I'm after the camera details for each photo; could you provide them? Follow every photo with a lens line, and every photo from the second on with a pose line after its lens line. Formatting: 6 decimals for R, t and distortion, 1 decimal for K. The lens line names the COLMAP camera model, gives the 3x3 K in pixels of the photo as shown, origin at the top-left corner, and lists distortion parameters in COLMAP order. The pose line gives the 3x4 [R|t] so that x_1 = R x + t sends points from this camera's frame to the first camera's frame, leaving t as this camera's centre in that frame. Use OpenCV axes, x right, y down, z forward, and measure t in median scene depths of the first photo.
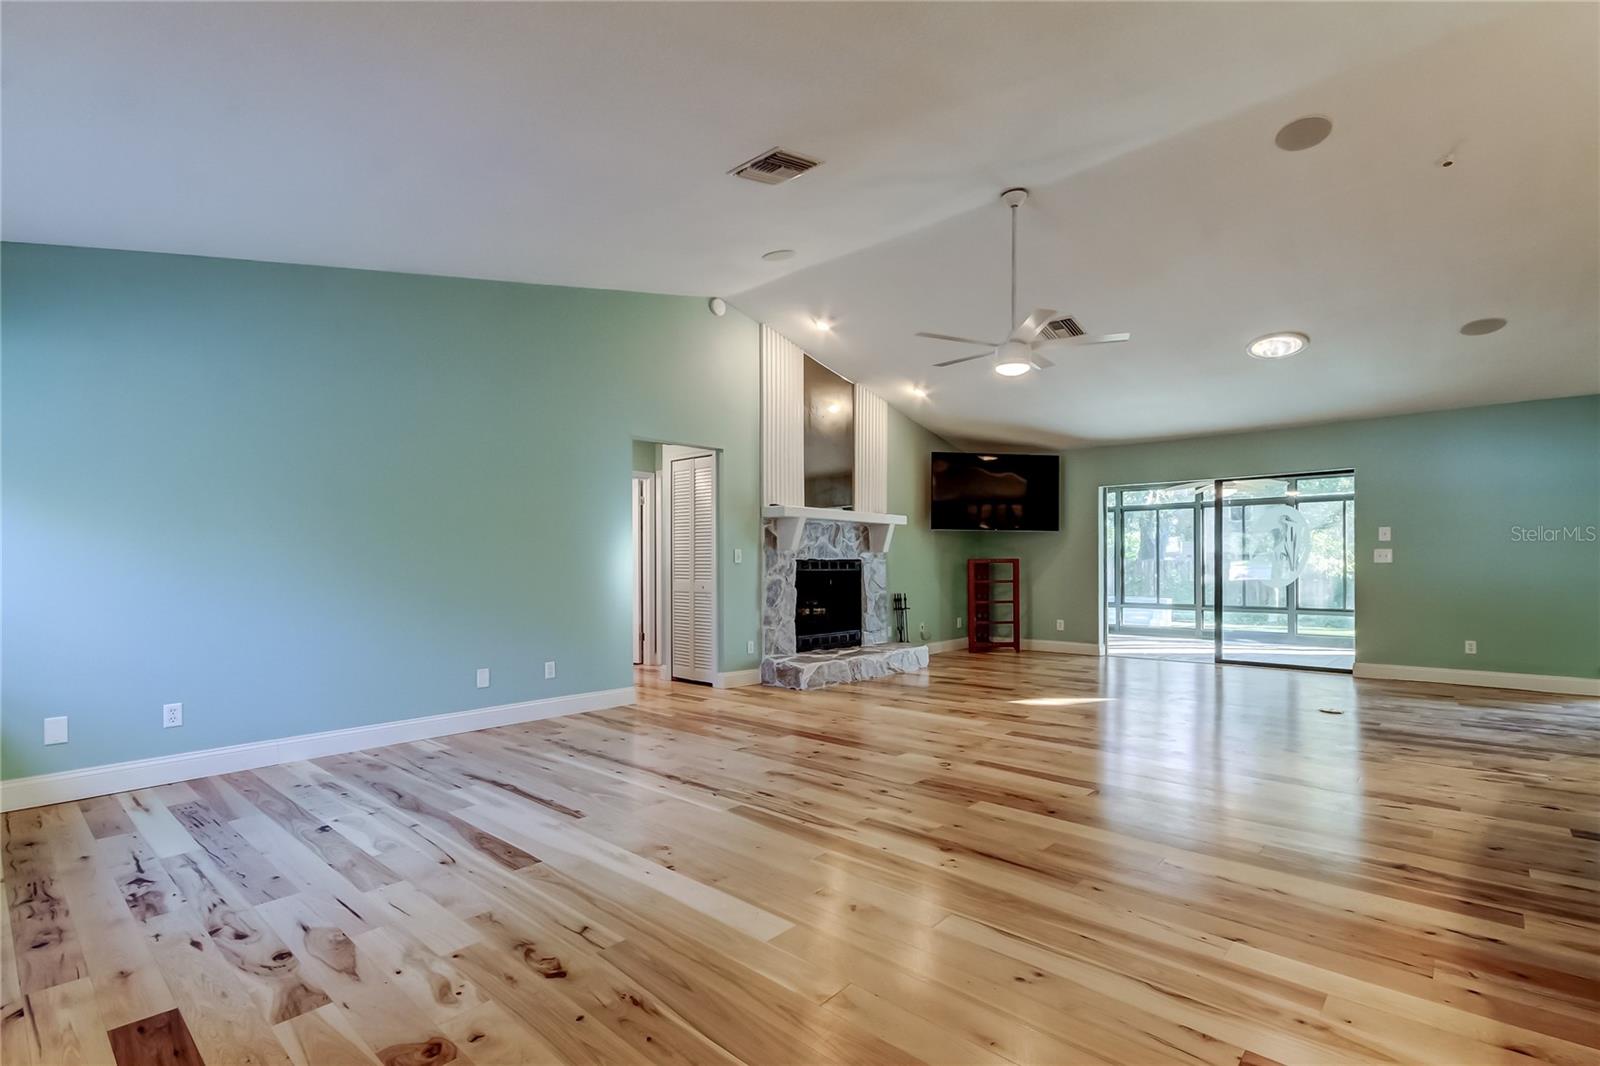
lens RADIAL K [[747.1, 0, 795.7], [0, 747.1, 557.2], [0, 0, 1]] dist [0.010344, -0.000529]
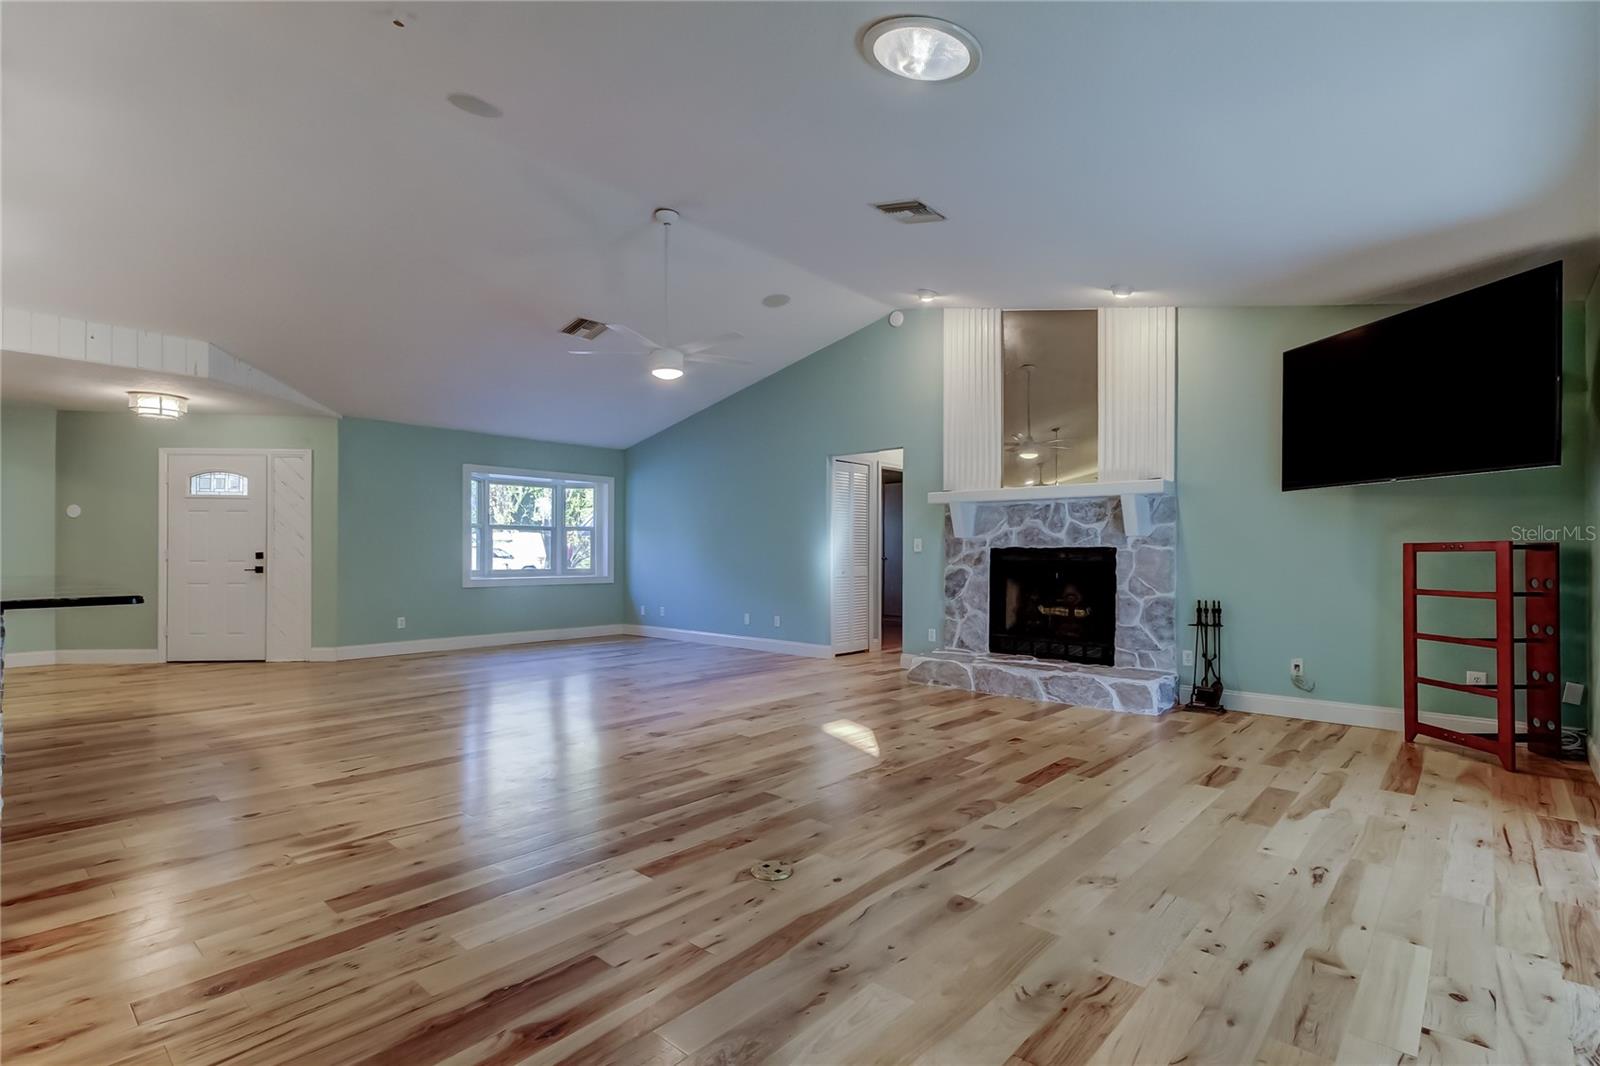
lens RADIAL K [[755.5, 0, 813.1], [0, 755.5, 546.1], [0, 0, 1]] dist [0.011899, 0.000416]
pose [[0.017275, -0.008526, -0.999814, 0.920012], [0.007091, 0.999940, -0.008405, 0.007259], [0.999826, -0.006944, 0.017334, 0.789320]]
